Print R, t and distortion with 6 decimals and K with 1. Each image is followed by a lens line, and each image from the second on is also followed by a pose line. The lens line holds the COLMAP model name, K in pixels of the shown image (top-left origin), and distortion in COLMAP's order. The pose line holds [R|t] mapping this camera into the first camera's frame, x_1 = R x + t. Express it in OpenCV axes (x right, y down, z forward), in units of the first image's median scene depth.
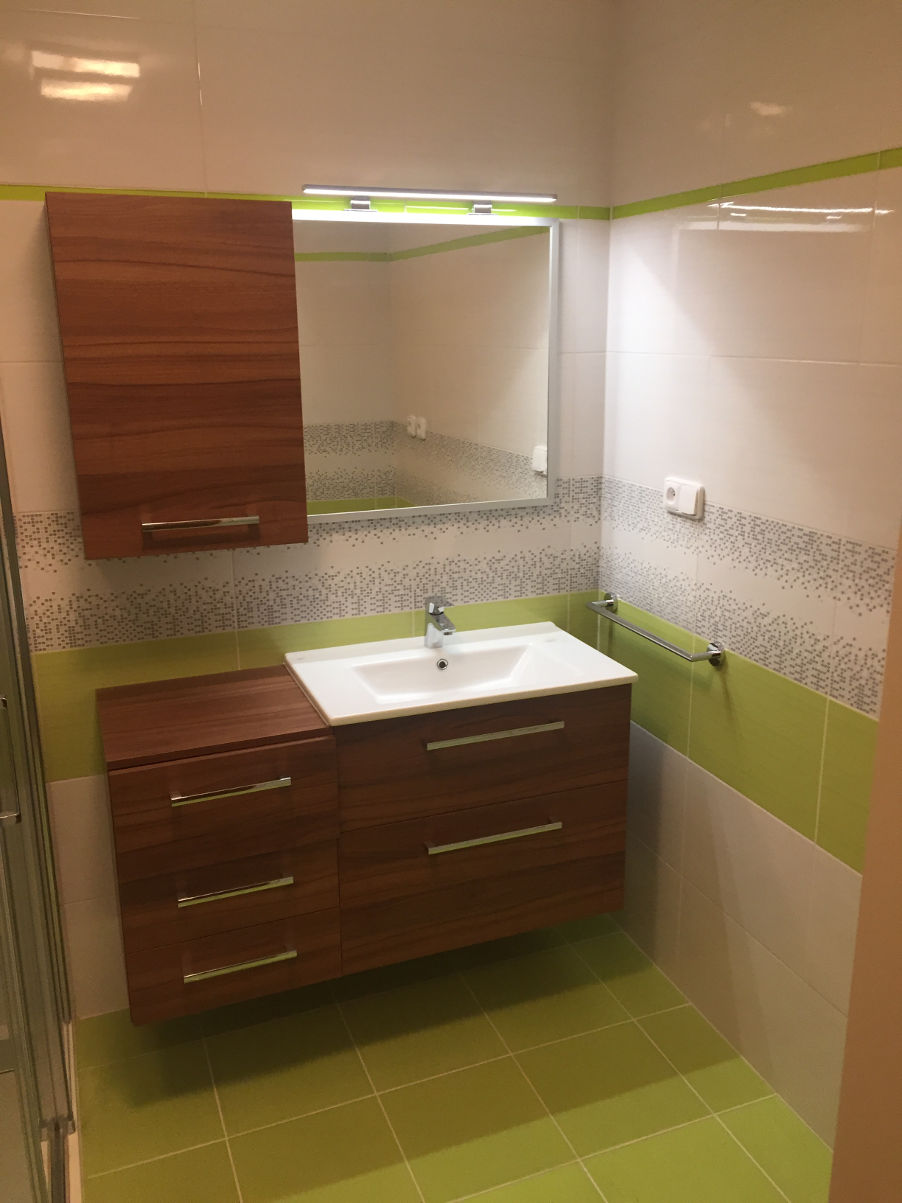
lens RADIAL K [[1009.6, 0, 503.1], [0, 1009.6, 595.1], [0, 0, 1]] dist [0.030242, -0.070922]
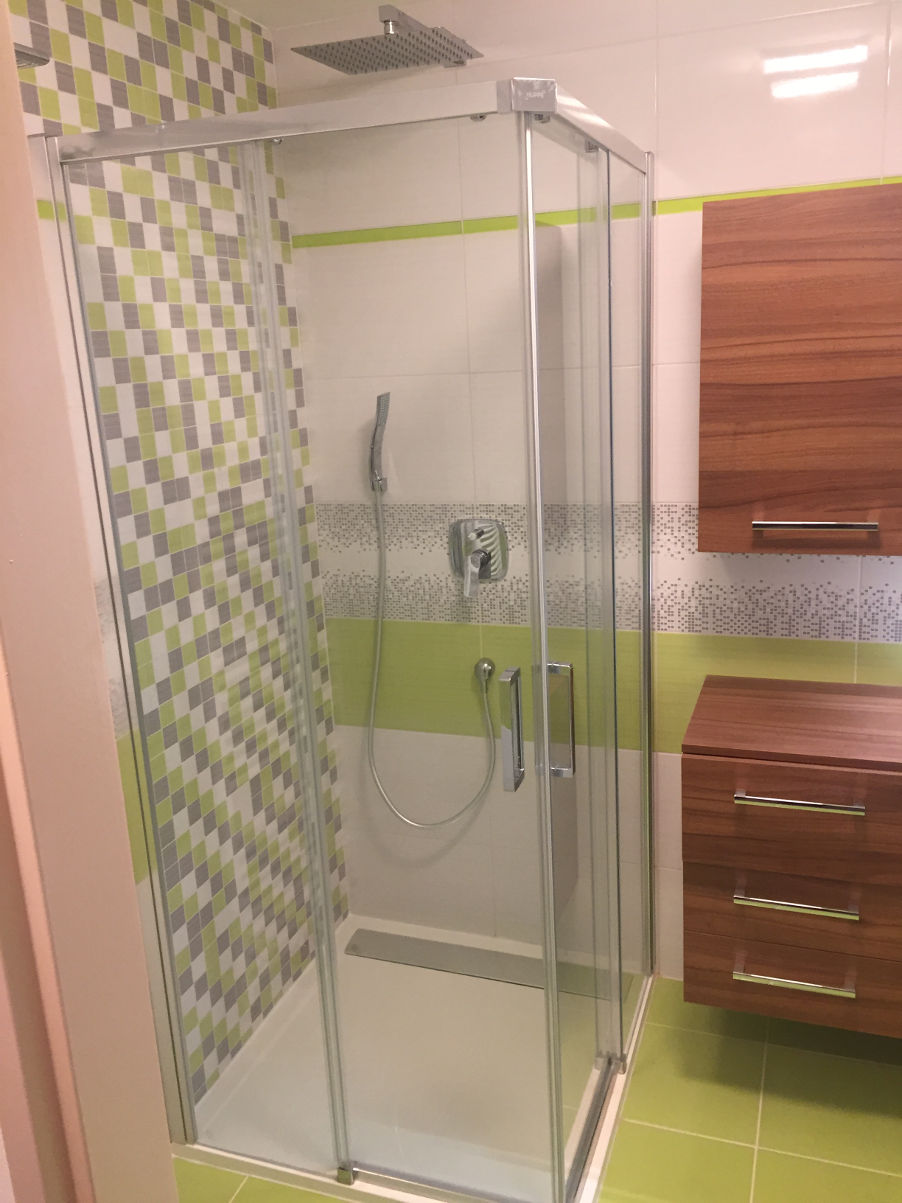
lens RADIAL K [[1009.6, 0, 428.6], [0, 1009.6, 593.1], [0, 0, 1]] dist [0.030242, -0.070922]
pose [[0.709281, 0.127702, -0.693262, 0.114715], [-0.124881, 0.990662, 0.054718, -0.012896], [0.693776, 0.047765, 0.718606, 0.046747]]
